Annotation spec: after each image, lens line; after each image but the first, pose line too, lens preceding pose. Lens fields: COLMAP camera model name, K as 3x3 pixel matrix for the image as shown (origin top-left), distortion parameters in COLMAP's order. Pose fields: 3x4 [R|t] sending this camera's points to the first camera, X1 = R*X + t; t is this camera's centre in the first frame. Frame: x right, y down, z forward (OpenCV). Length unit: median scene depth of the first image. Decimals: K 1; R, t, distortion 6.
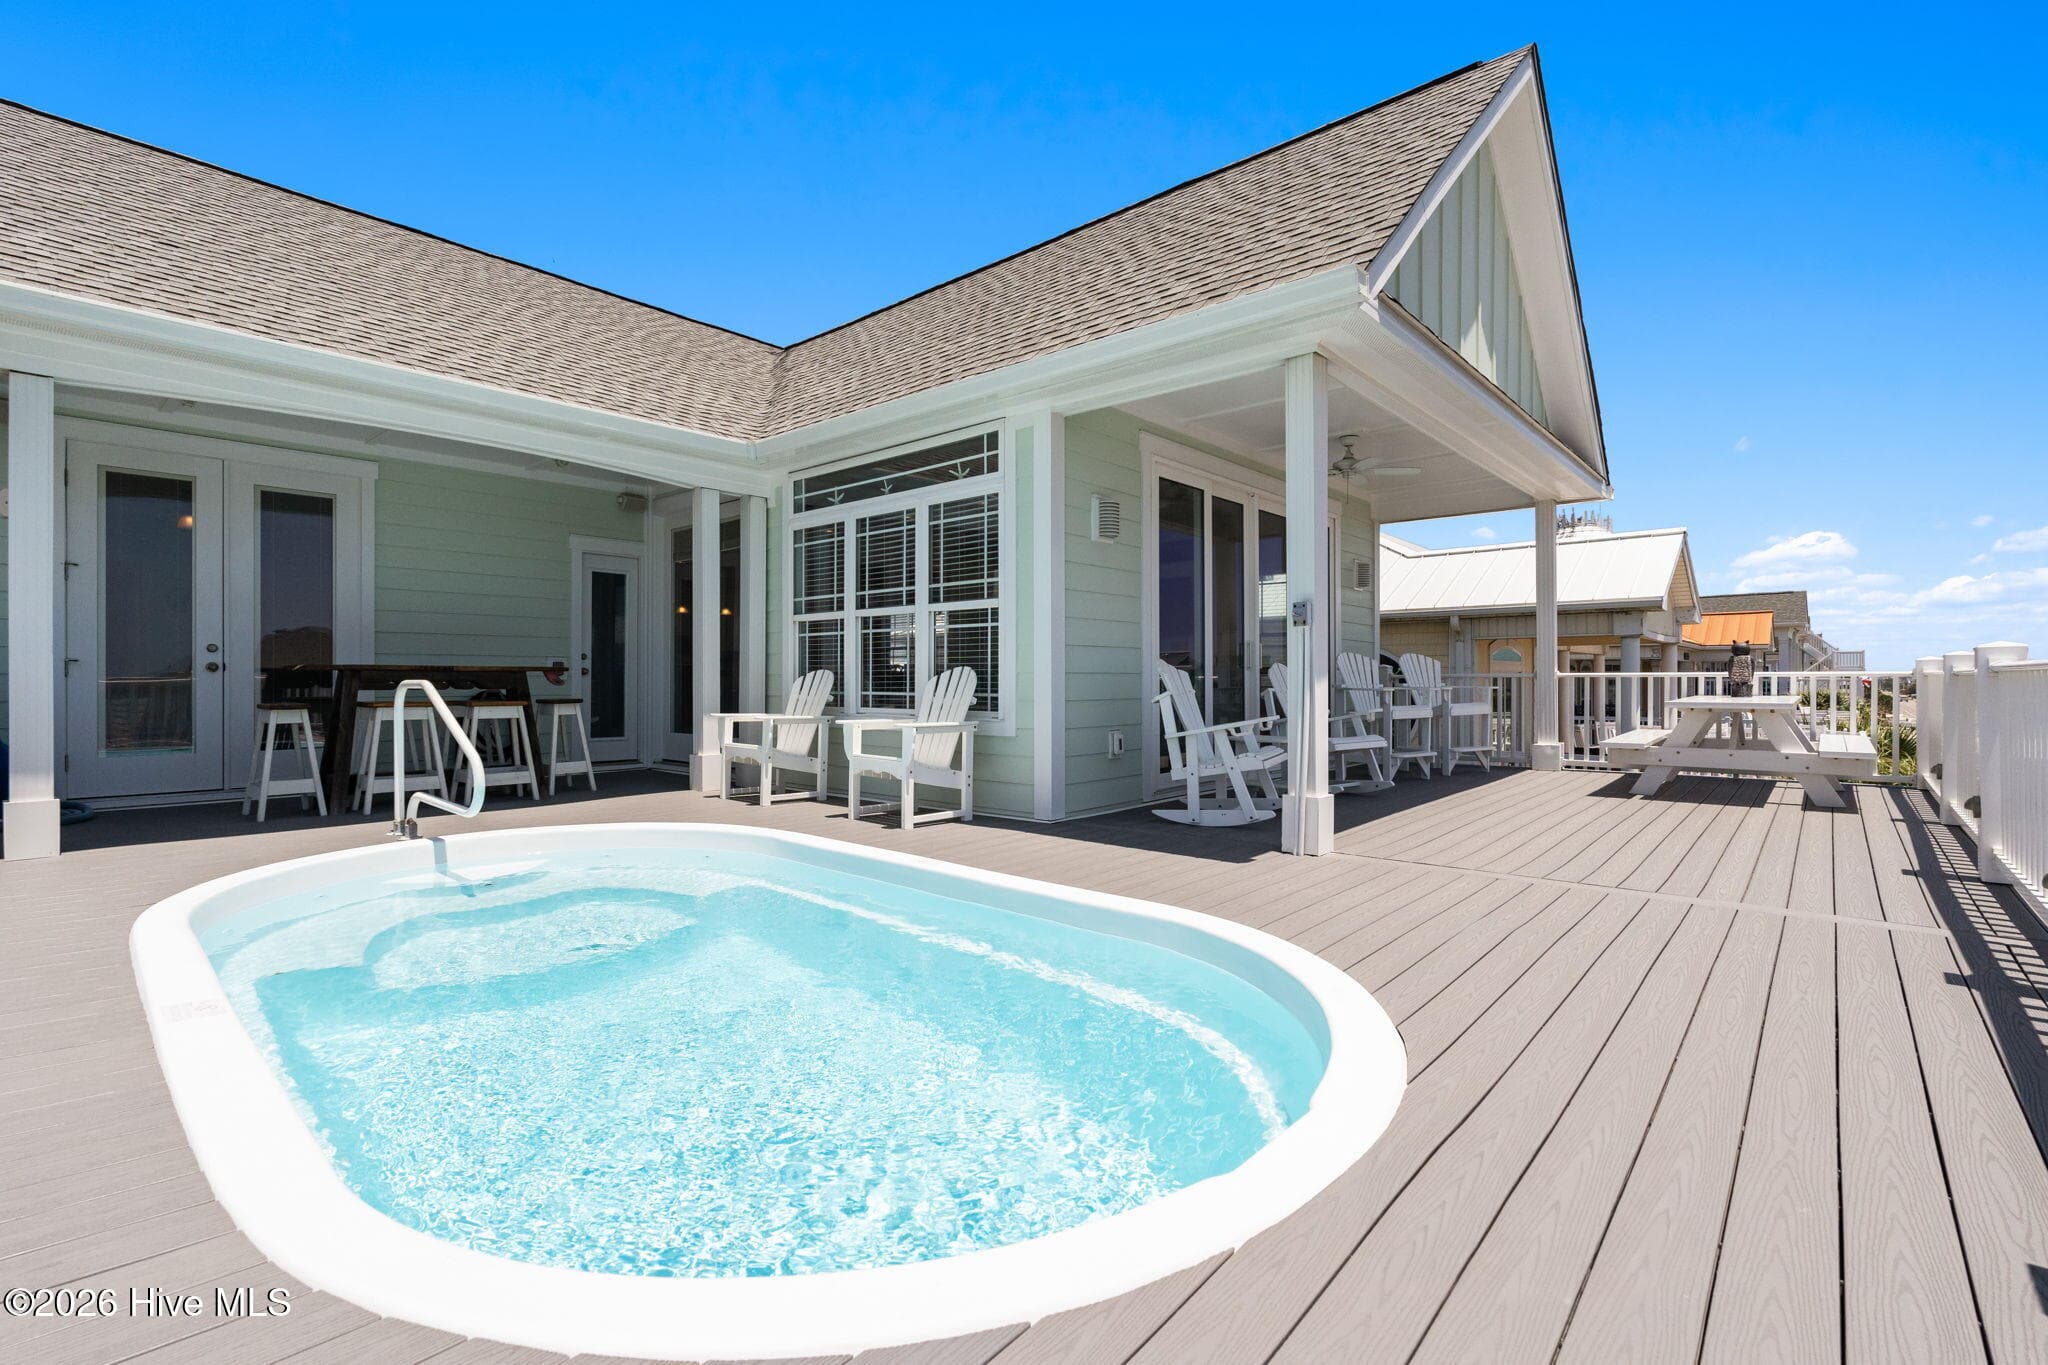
lens RADIAL K [[910.5, 0, 1017.7], [0, 910.5, 713.1], [0, 0, 1]] dist [0.000288, 0.000176]
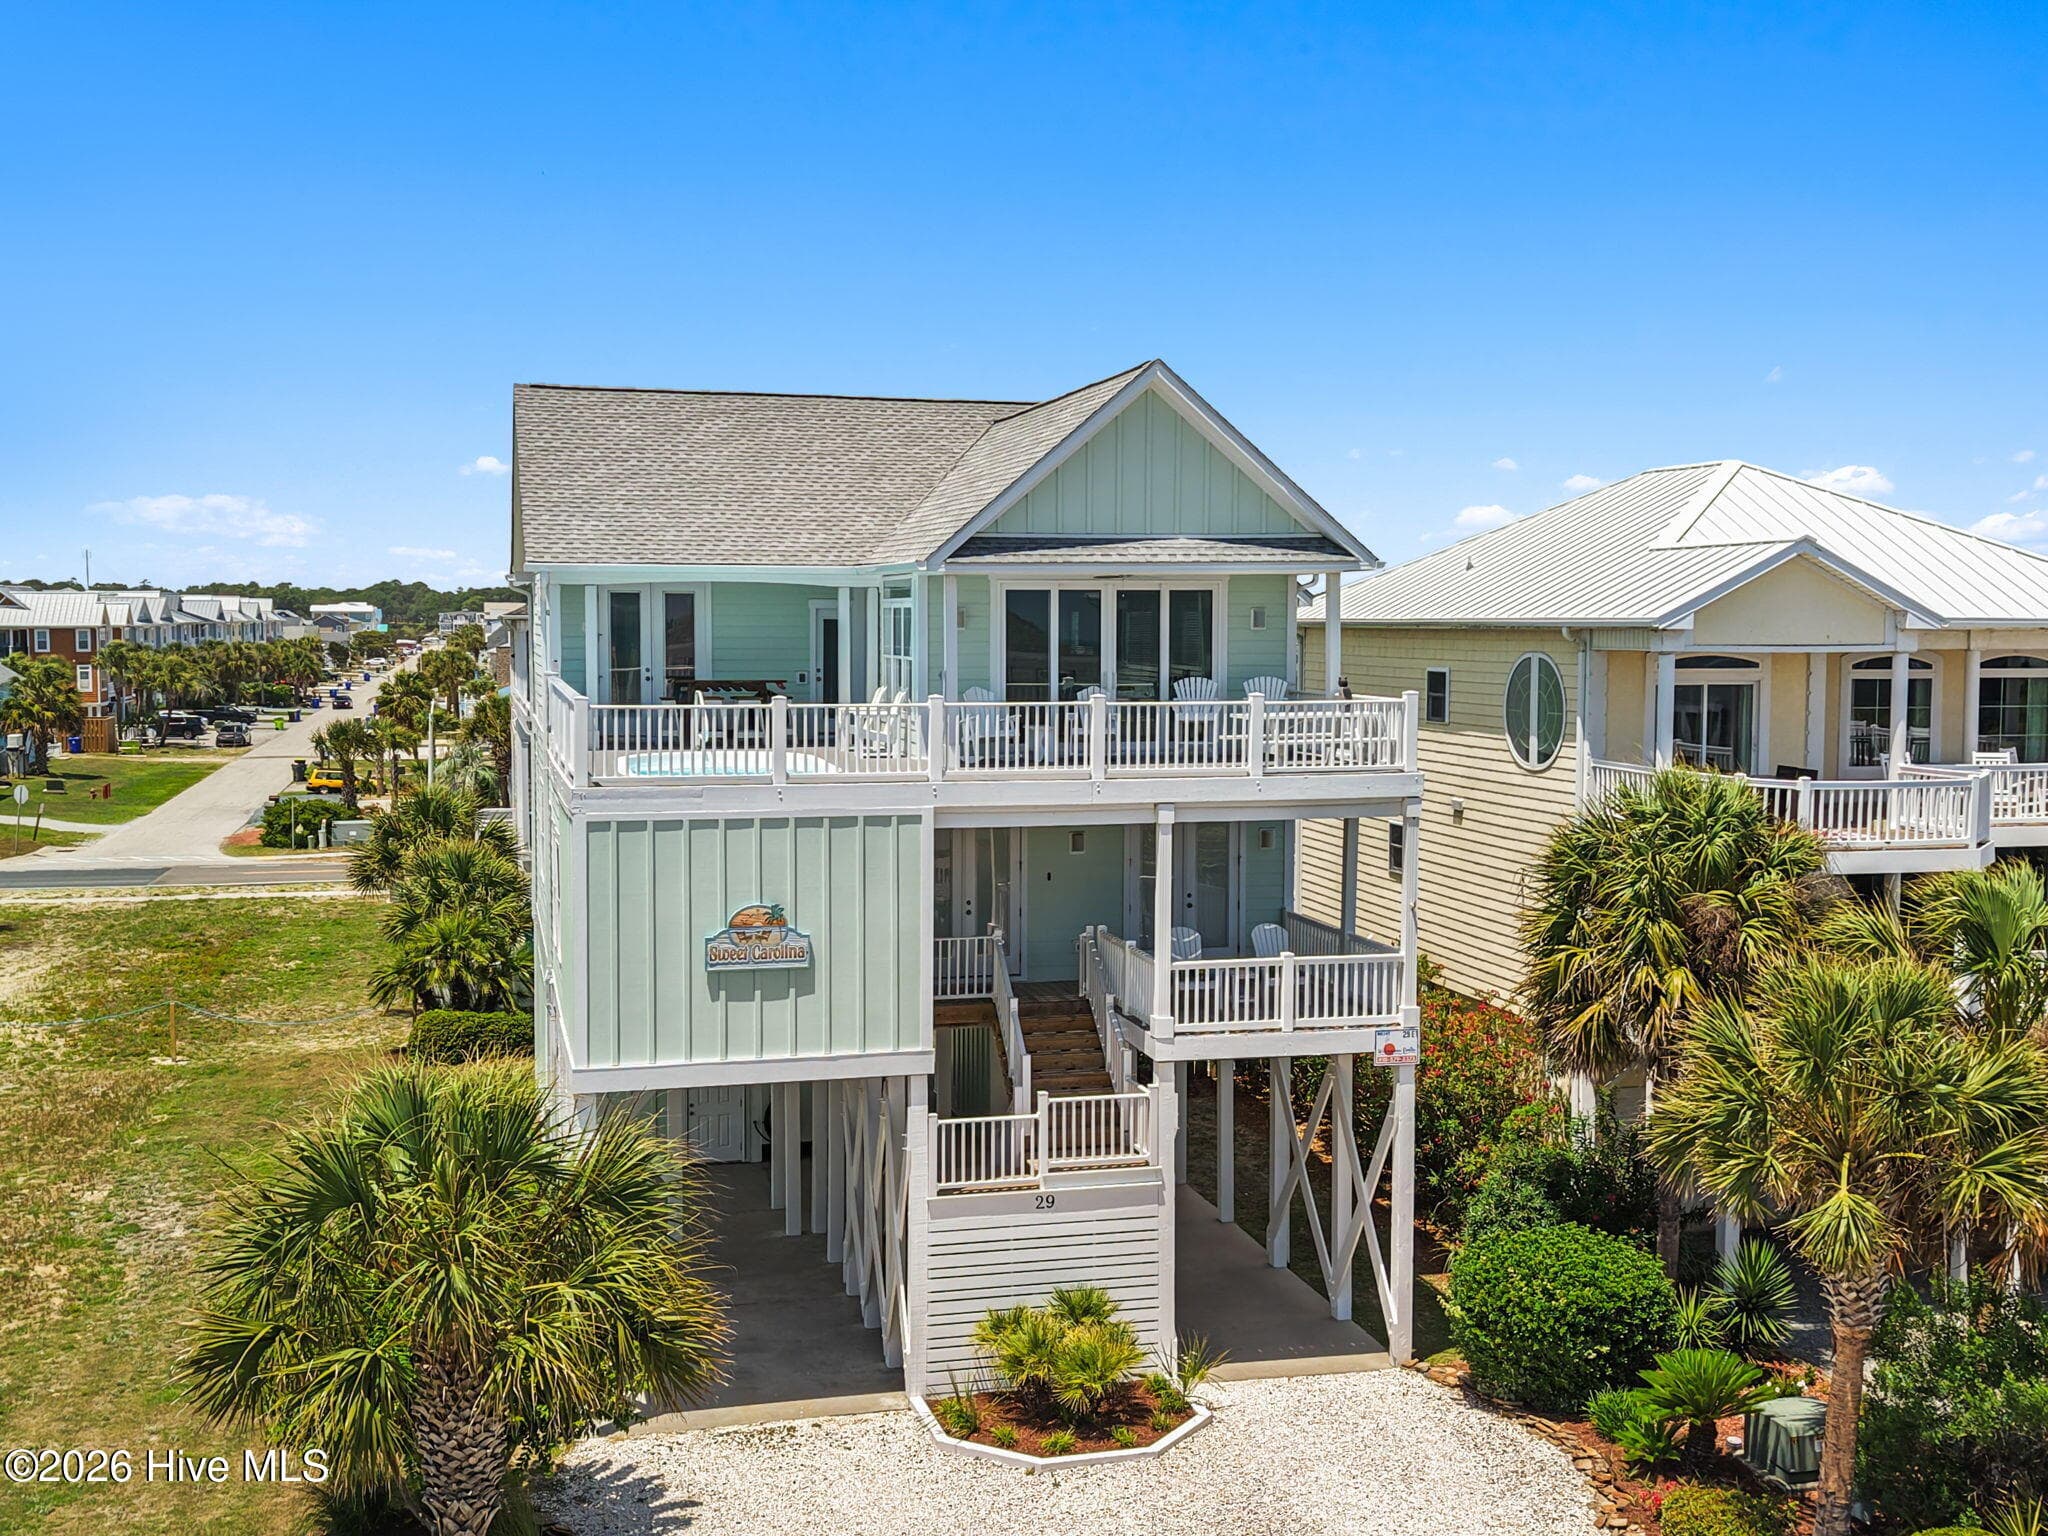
lens RADIAL K [[2141.7, 0, 1024.0], [0, 2141.7, 768.0], [0, 0, 1]] dist [0.118188, -0.311083]
pose [[0.828420, 0.041780, -0.558547, 2.311415], [-0.024573, 0.998965, 0.038278, -0.047819], [0.559568, -0.017985, 0.828589, -2.324531]]
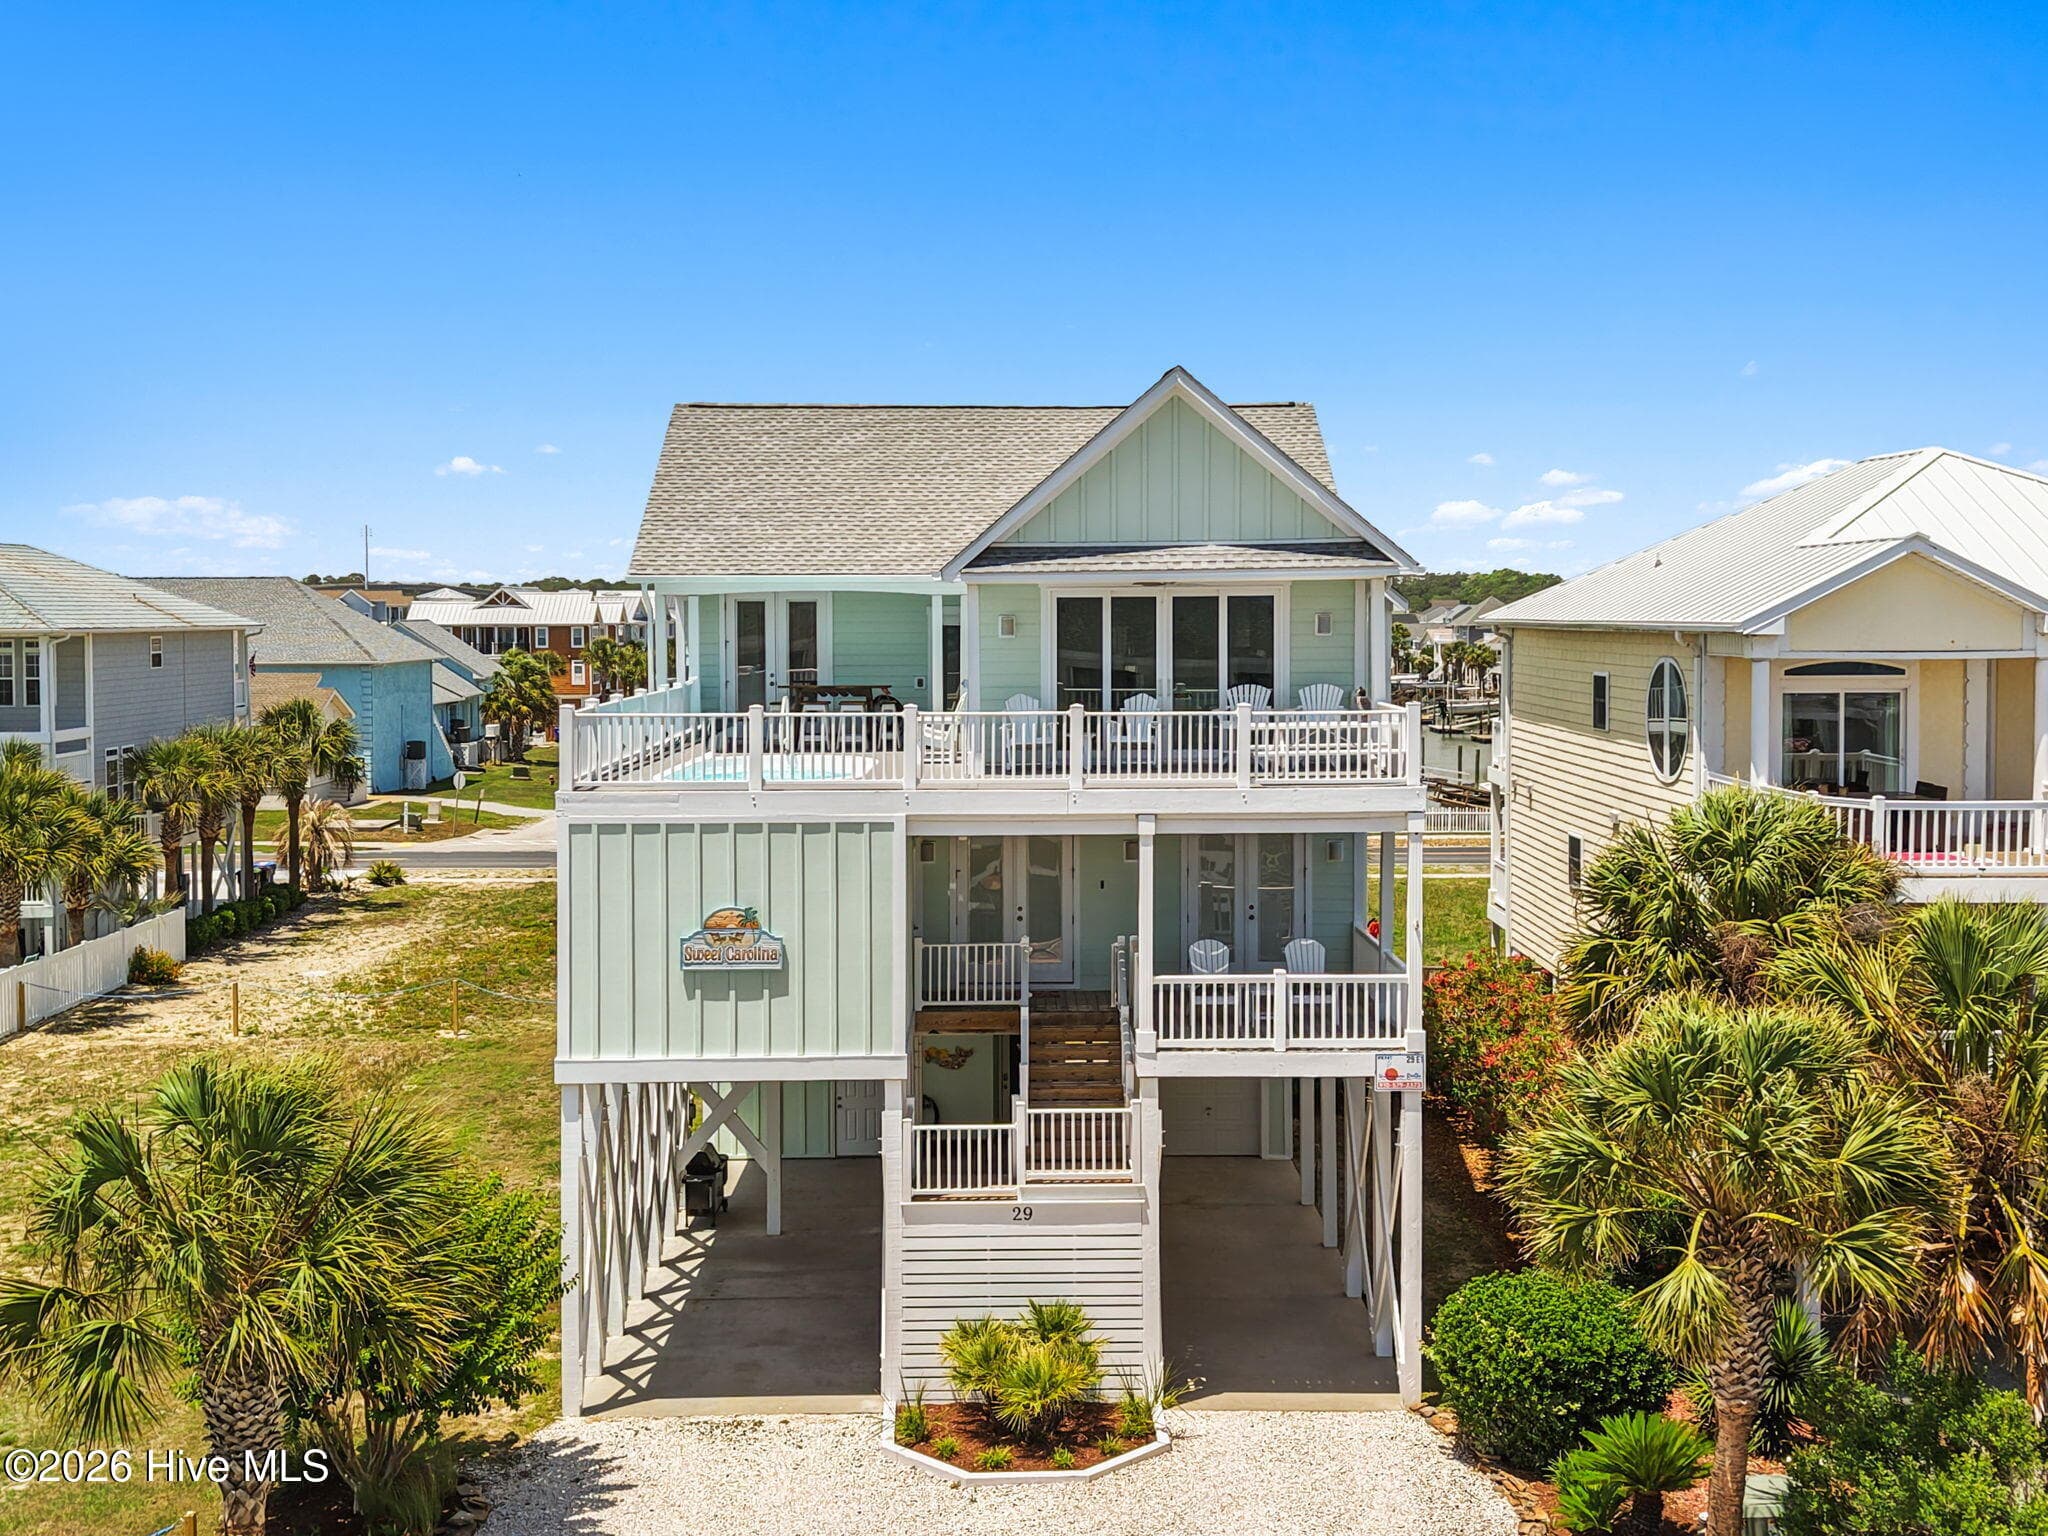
lens RADIAL K [[2156.5, 0, 1029.9], [0, 2156.5, 689.7], [0, 0, 1]] dist [0.116096, -0.268981]
pose [[0.678350, 0.025594, -0.734293, 2.950180], [-0.024945, 0.999619, 0.011797, -0.097302], [0.734315, 0.010314, 0.678730, -1.828844]]
